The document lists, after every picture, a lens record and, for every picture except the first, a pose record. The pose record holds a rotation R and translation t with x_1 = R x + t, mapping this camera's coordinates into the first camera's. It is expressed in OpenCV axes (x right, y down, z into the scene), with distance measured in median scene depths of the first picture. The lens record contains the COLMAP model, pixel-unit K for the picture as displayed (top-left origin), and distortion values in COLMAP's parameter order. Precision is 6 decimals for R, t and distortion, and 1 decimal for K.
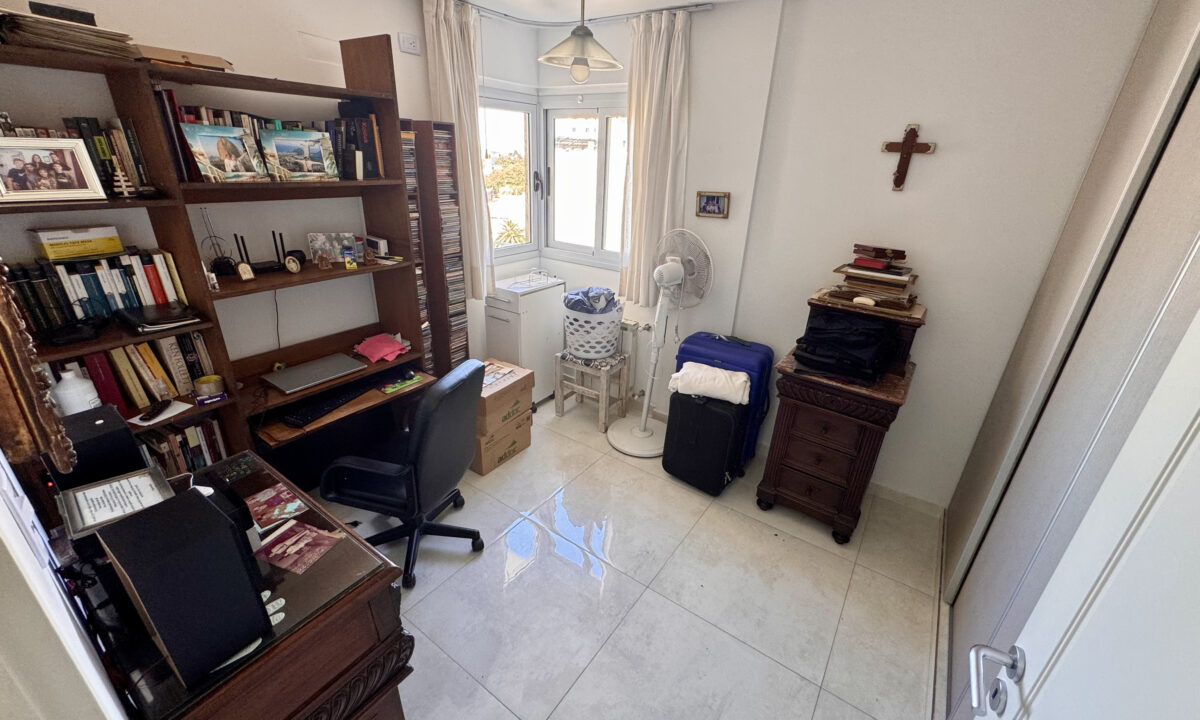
lens RADIAL K [[484.0, 0, 601.4], [0, 484.0, 359.6], [0, 0, 1]] dist [0.000195, 0.000241]
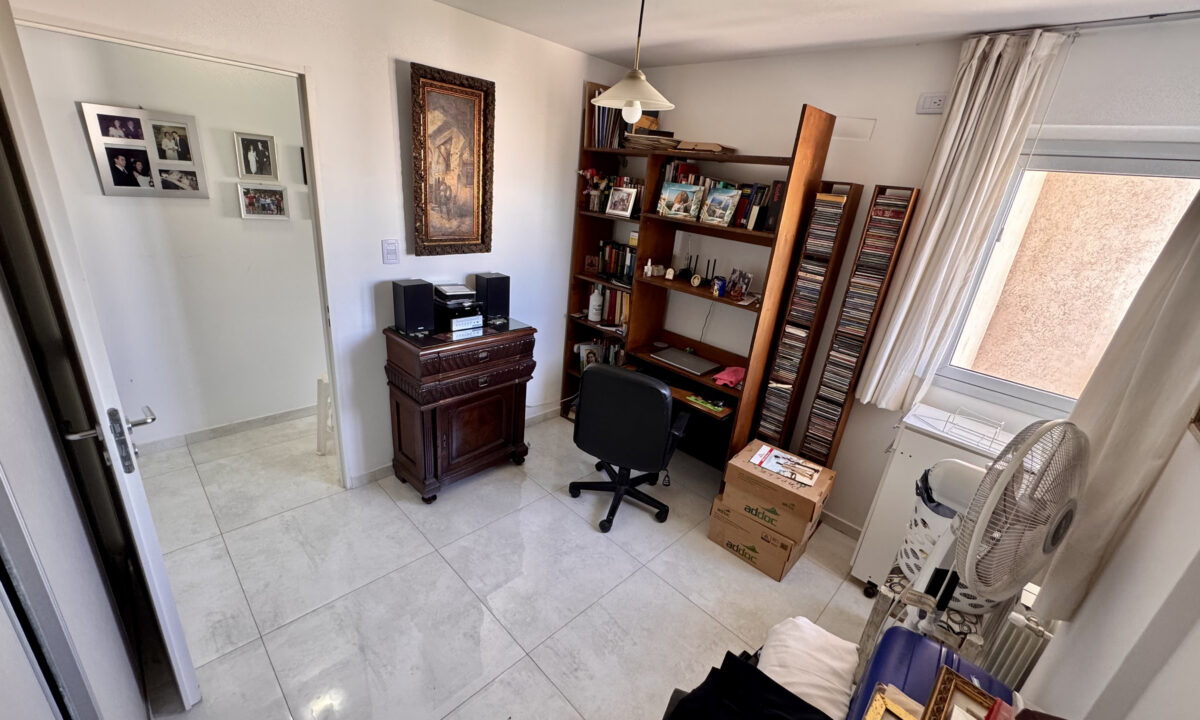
lens RADIAL K [[484.0, 0, 597.3], [0, 484.0, 361.8], [0, 0, 1]] dist [0.000195, 0.000241]
pose [[-0.171052, 0.298516, -0.938951, 0.803049], [-0.482785, 0.805350, 0.343991, -0.356227], [0.858871, 0.512152, 0.006362, 0.883600]]
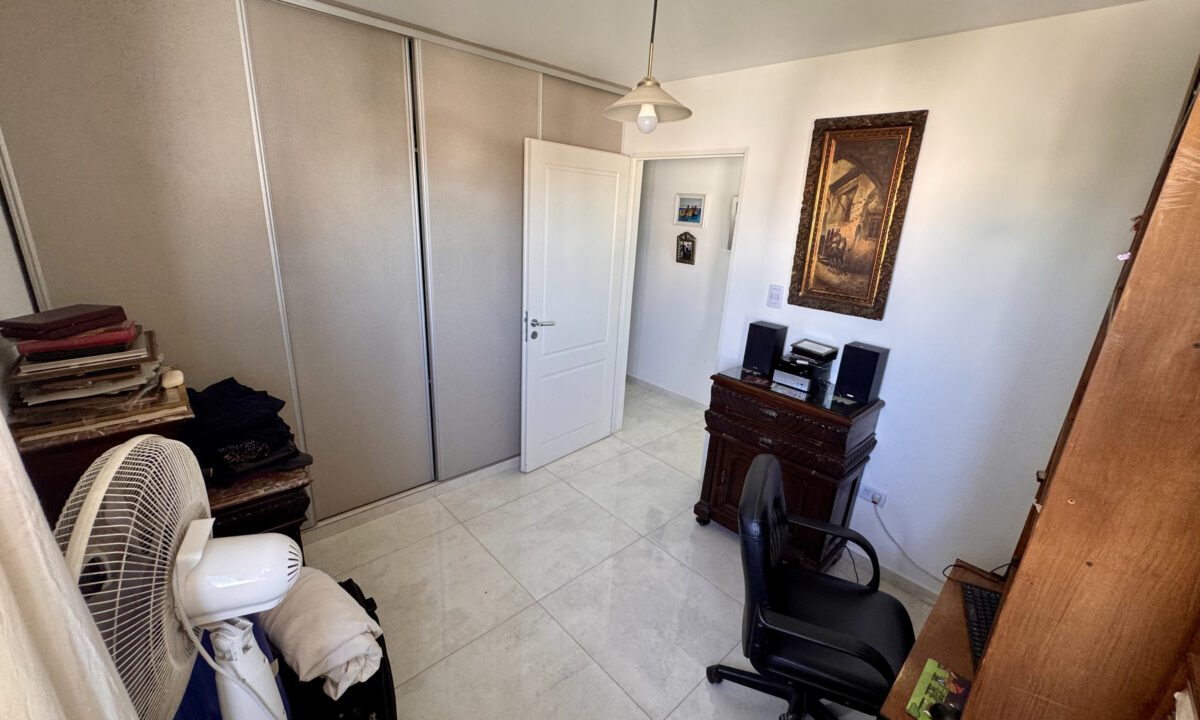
lens RADIAL K [[484.0, 0, 599.7], [0, 484.0, 360.1], [0, 0, 1]] dist [0.000195, 0.000241]
pose [[-0.975222, -0.148739, 0.163764, -0.545868], [-0.002654, 0.748060, 0.663626, -0.780911], [-0.221212, 0.646748, -0.729919, 1.749051]]
